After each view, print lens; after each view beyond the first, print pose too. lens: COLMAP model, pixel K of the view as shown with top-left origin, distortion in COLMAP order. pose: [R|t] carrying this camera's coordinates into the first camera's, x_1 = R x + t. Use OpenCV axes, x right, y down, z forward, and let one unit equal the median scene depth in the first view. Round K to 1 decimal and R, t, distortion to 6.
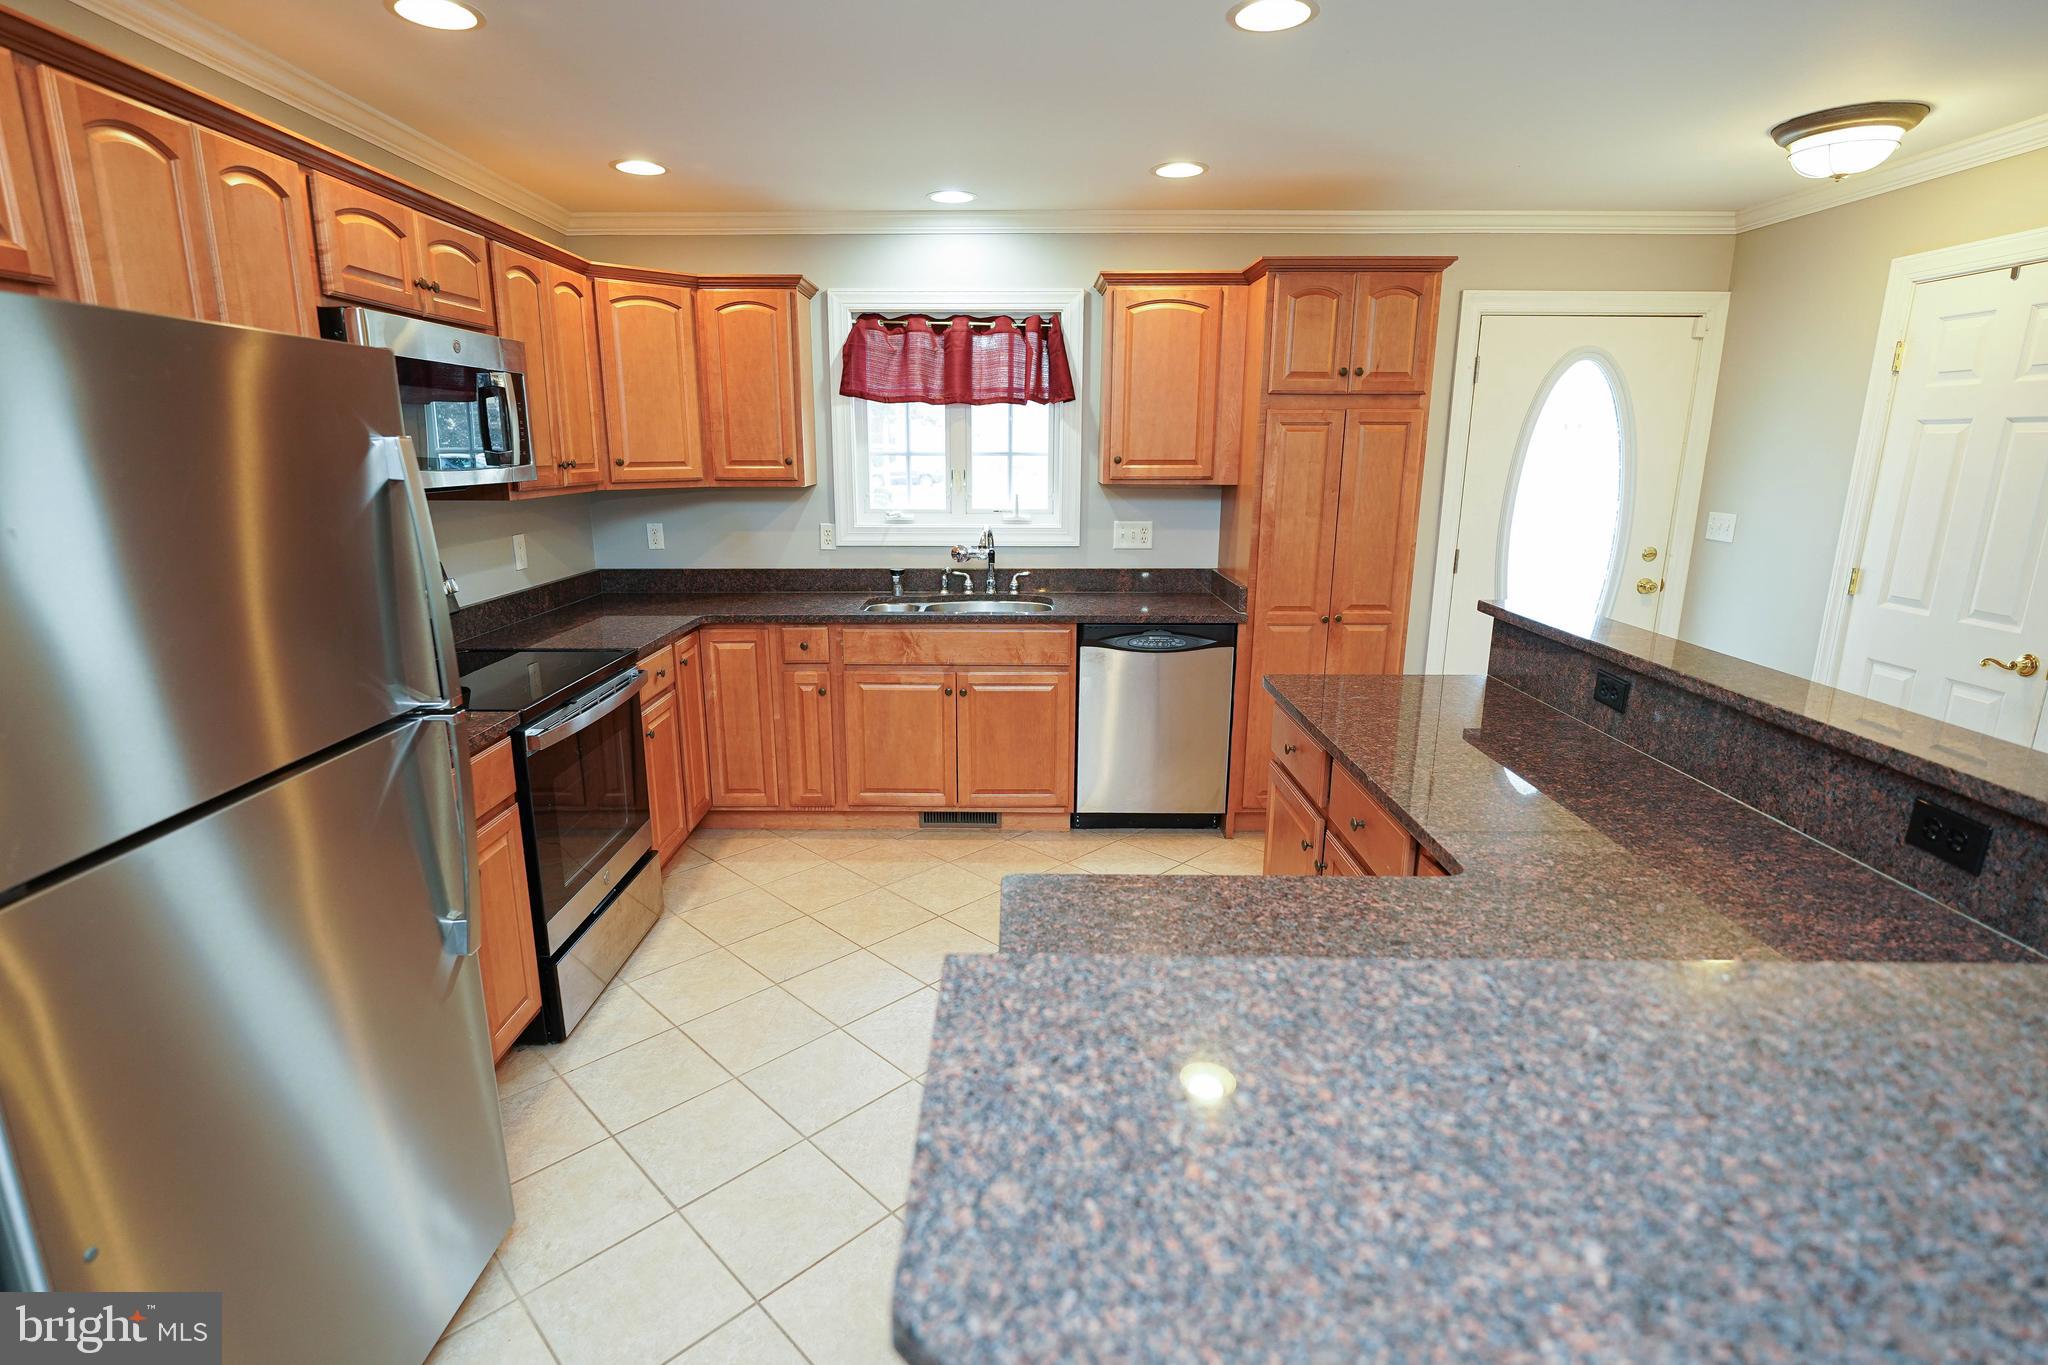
lens RADIAL K [[984.9, 0, 997.1], [0, 984.9, 681.7], [0, 0, 1]] dist [-0.012117, 0.001864]
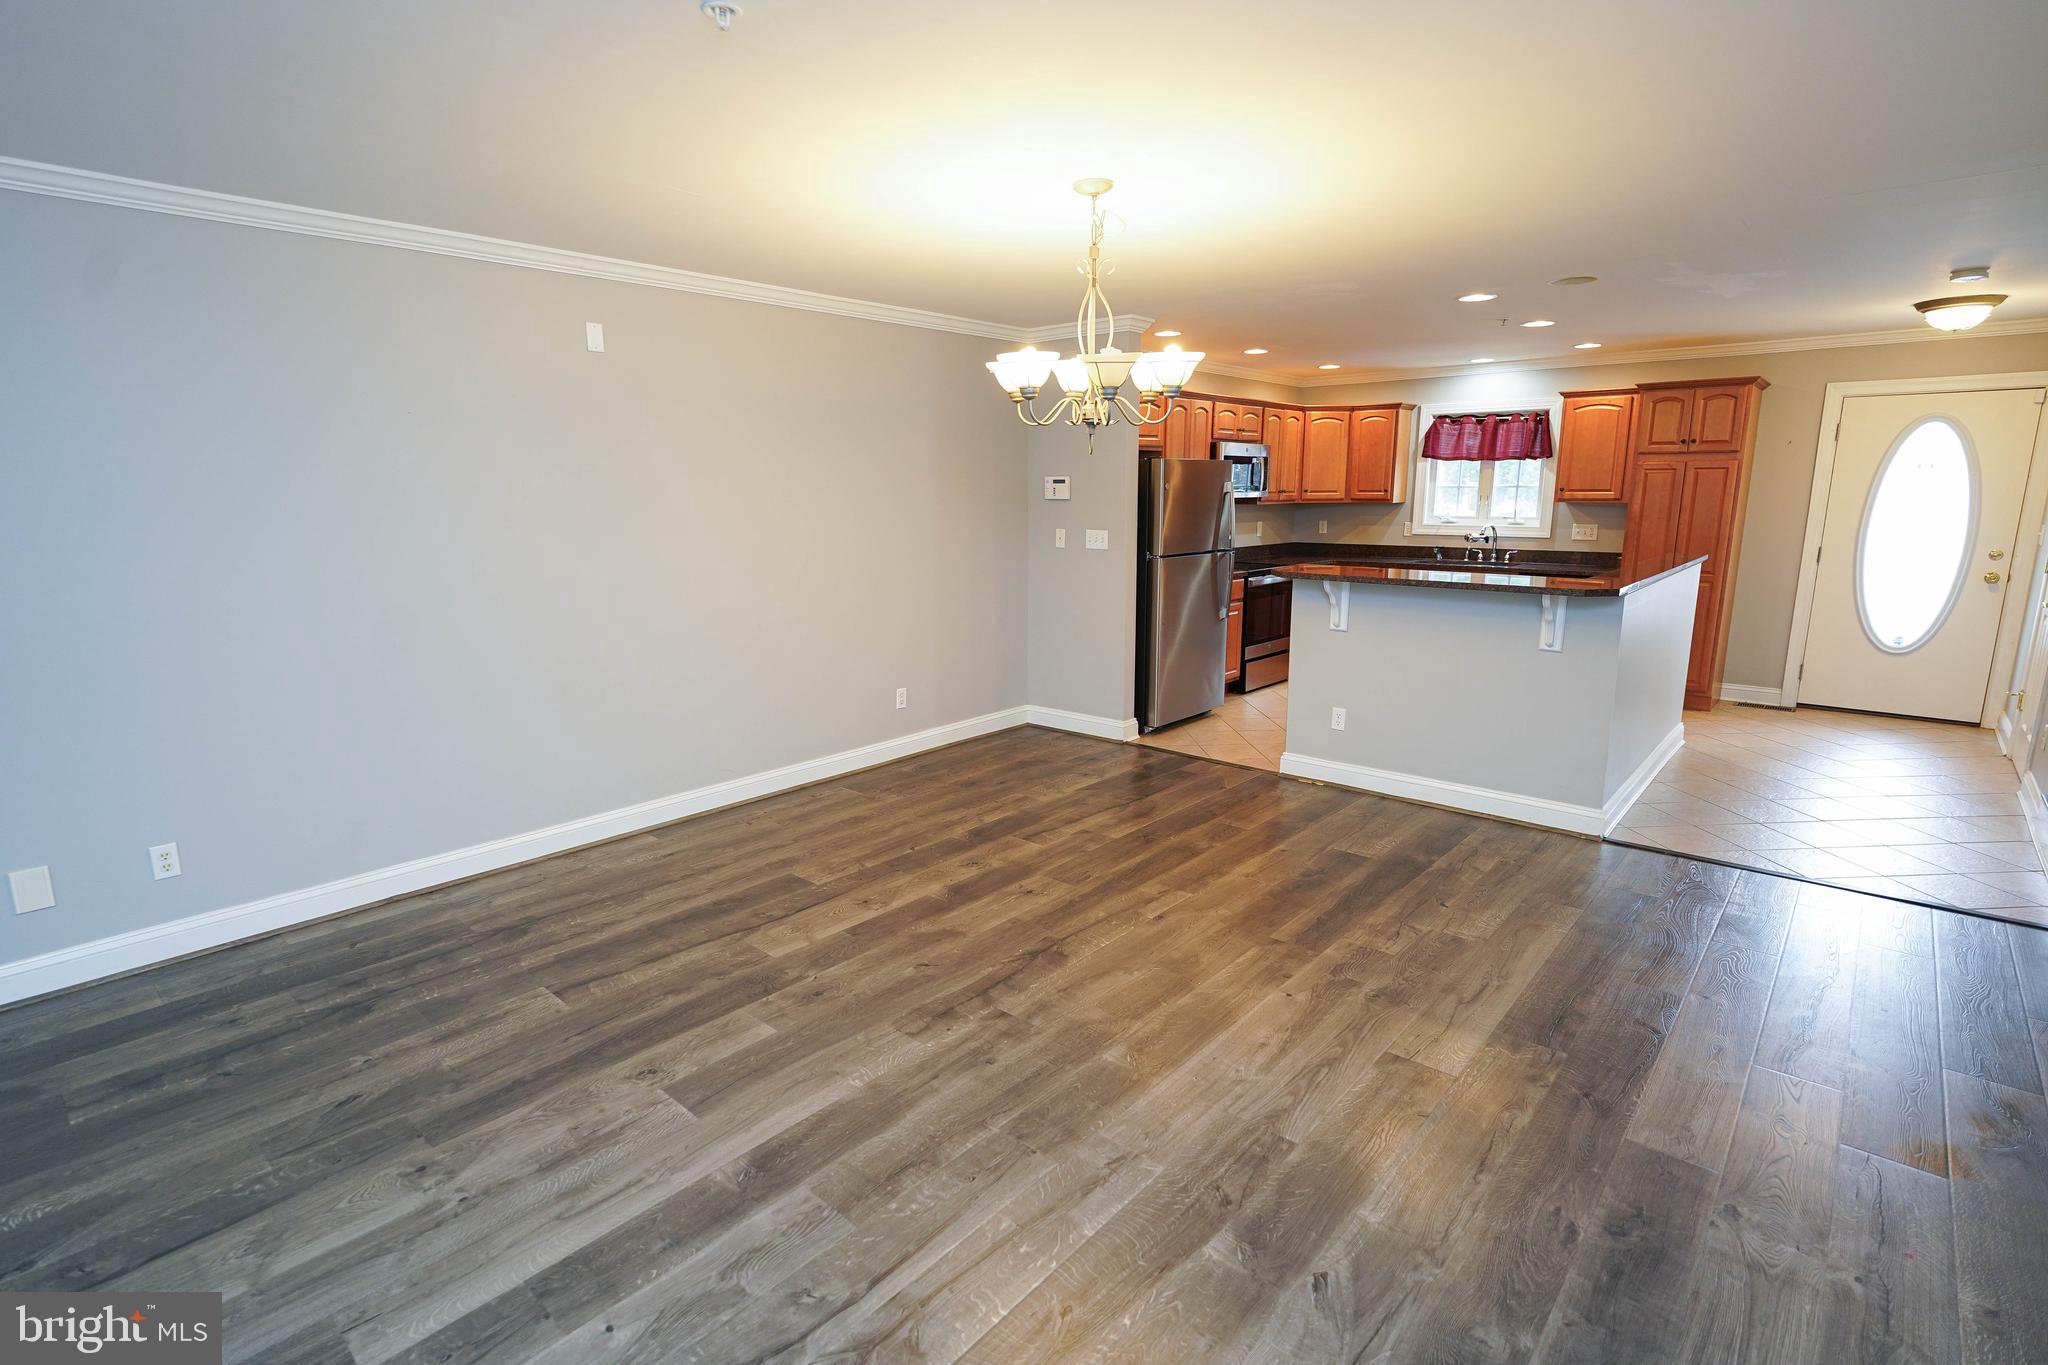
lens RADIAL K [[969.8, 0, 1010.0], [0, 969.8, 688.0], [0, 0, 1]] dist [-0.008473, -0.000224]
pose [[0.754283, 0.127640, -0.644022, 0.572043], [-0.145880, 0.988983, 0.025153, 0.258139], [0.640137, 0.074977, 0.764593, -1.062448]]
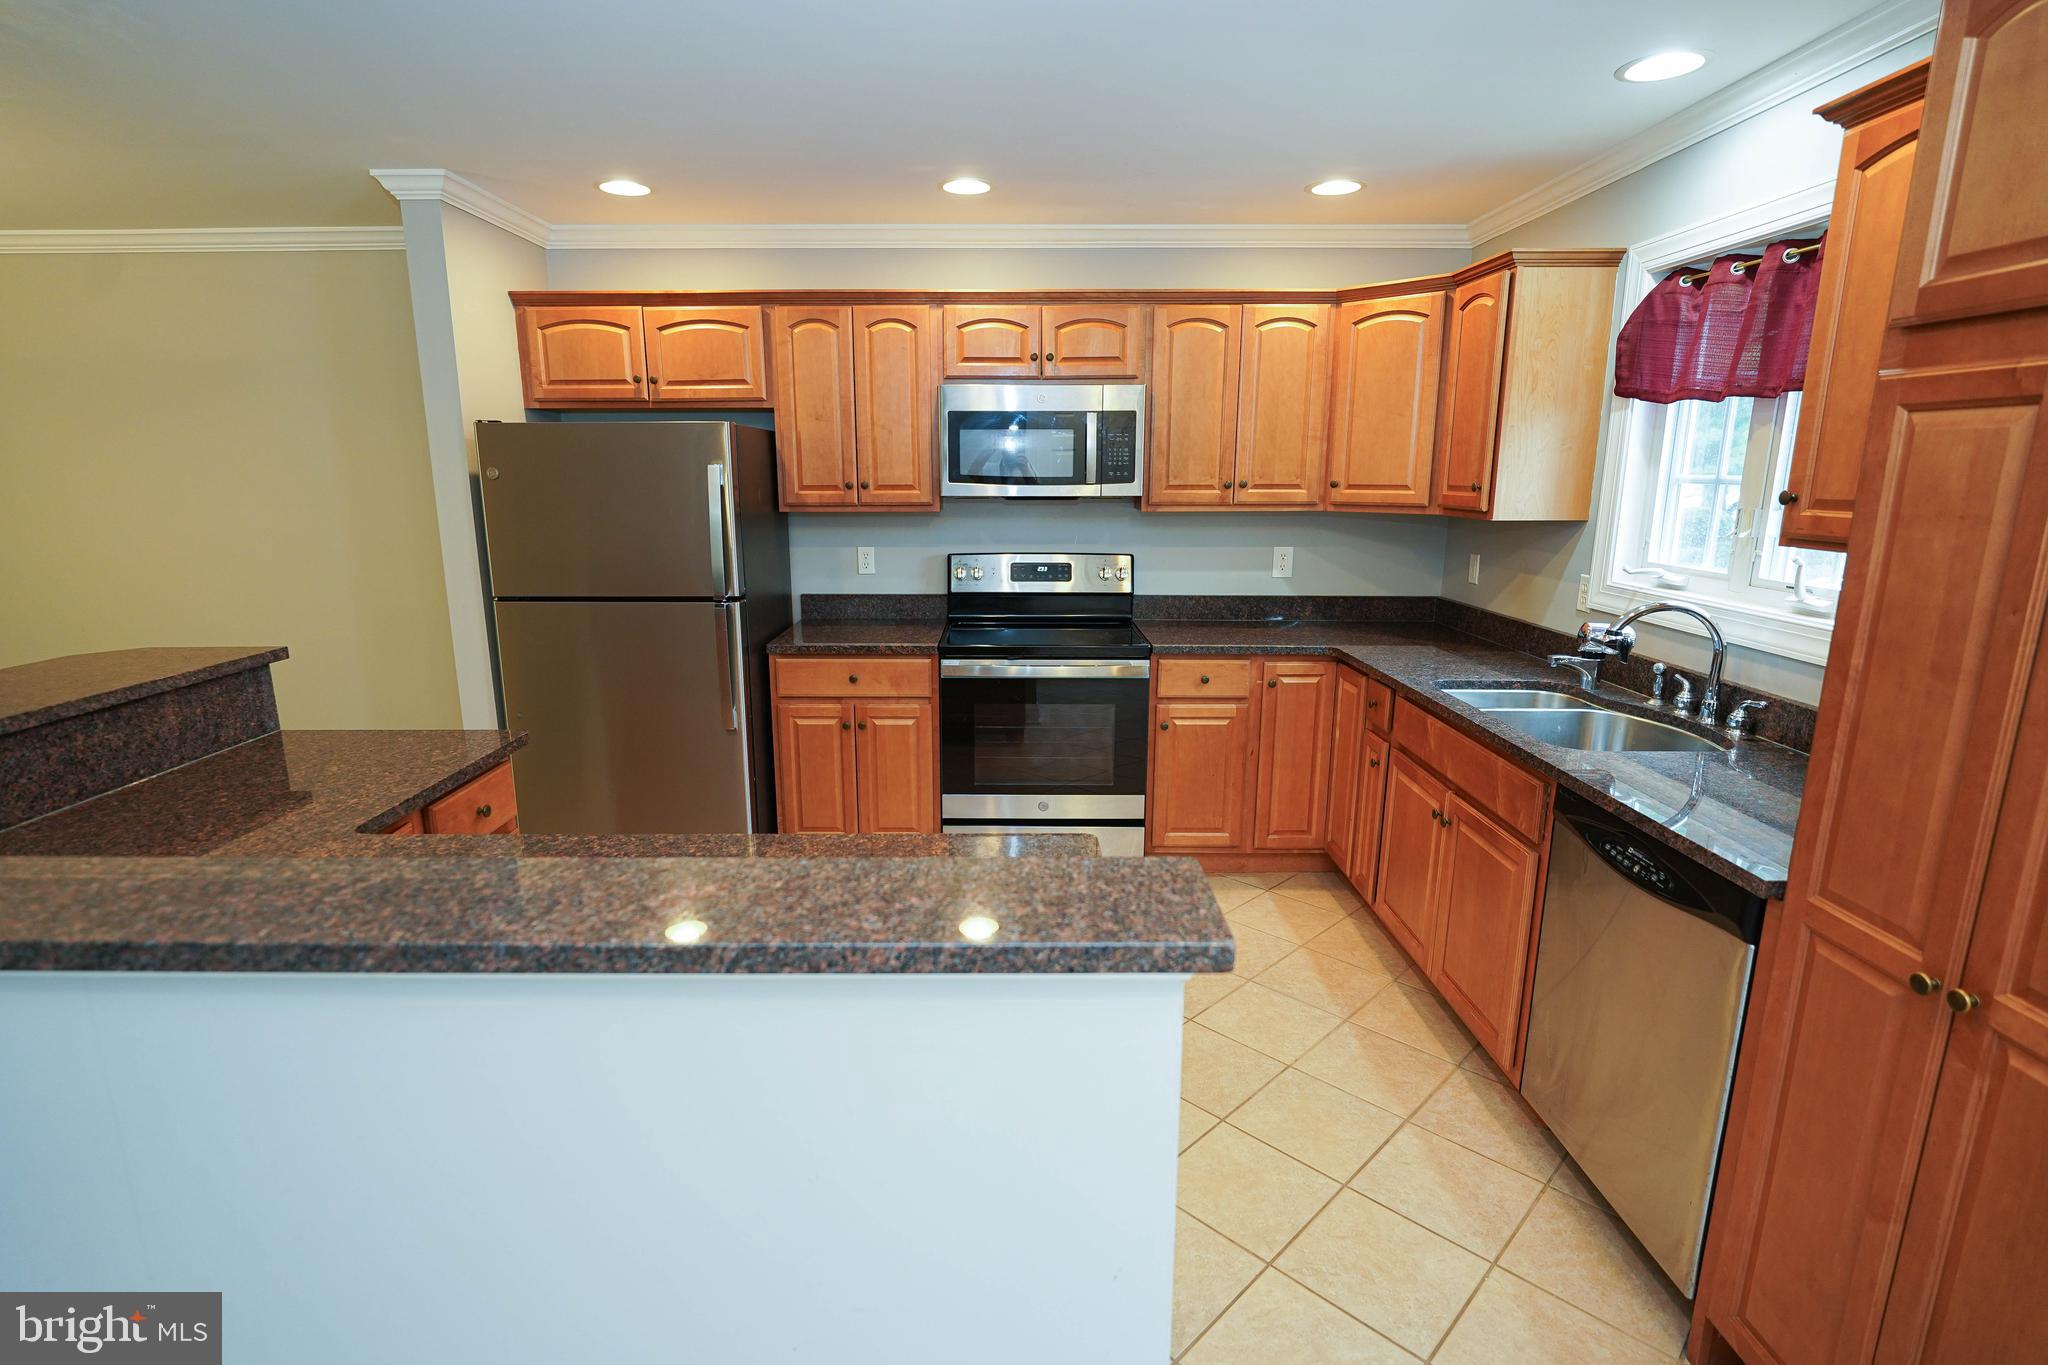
lens RADIAL K [[969.8, 0, 1004.2], [0, 969.8, 686.9], [0, 0, 1]] dist [-0.008473, -0.000224]
pose [[0.011940, 0.217608, -0.975963, 0.602838], [-0.231904, 0.950024, 0.208987, -0.149122], [0.972665, 0.223834, 0.061807, 0.630221]]
